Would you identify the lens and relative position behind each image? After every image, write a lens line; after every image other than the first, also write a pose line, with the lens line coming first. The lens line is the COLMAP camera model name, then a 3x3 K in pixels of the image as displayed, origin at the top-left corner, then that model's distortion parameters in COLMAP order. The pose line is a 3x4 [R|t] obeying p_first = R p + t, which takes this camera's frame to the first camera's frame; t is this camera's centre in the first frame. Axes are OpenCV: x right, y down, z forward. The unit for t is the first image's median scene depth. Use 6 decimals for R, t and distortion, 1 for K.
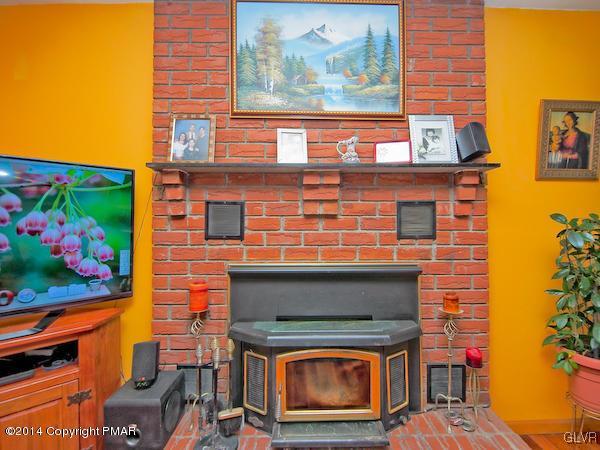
lens RADIAL K [[296.8, 0, 301.6], [0, 296.8, 221.3], [0, 0, 1]] dist [0.002118, -0.000782]
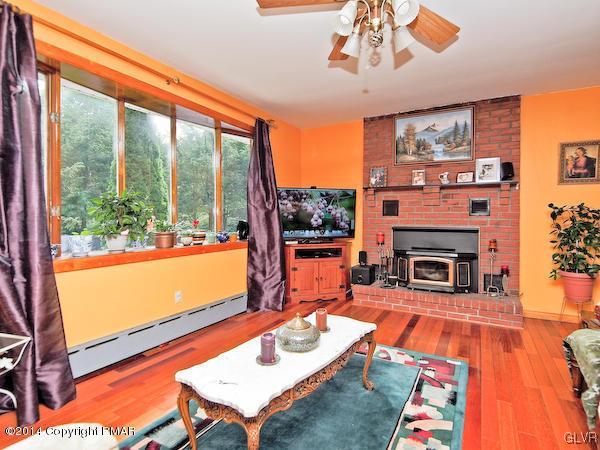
lens RADIAL K [[307.9, 0, 299.4], [0, 307.9, 221.8], [0, 0, 1]] dist [0.000796, -0.000105]
pose [[0.859220, 0.012759, -0.511448, 0.410804], [0.002119, 0.999592, 0.028496, 0.038519], [0.511602, -0.025568, 0.858842, -1.640185]]
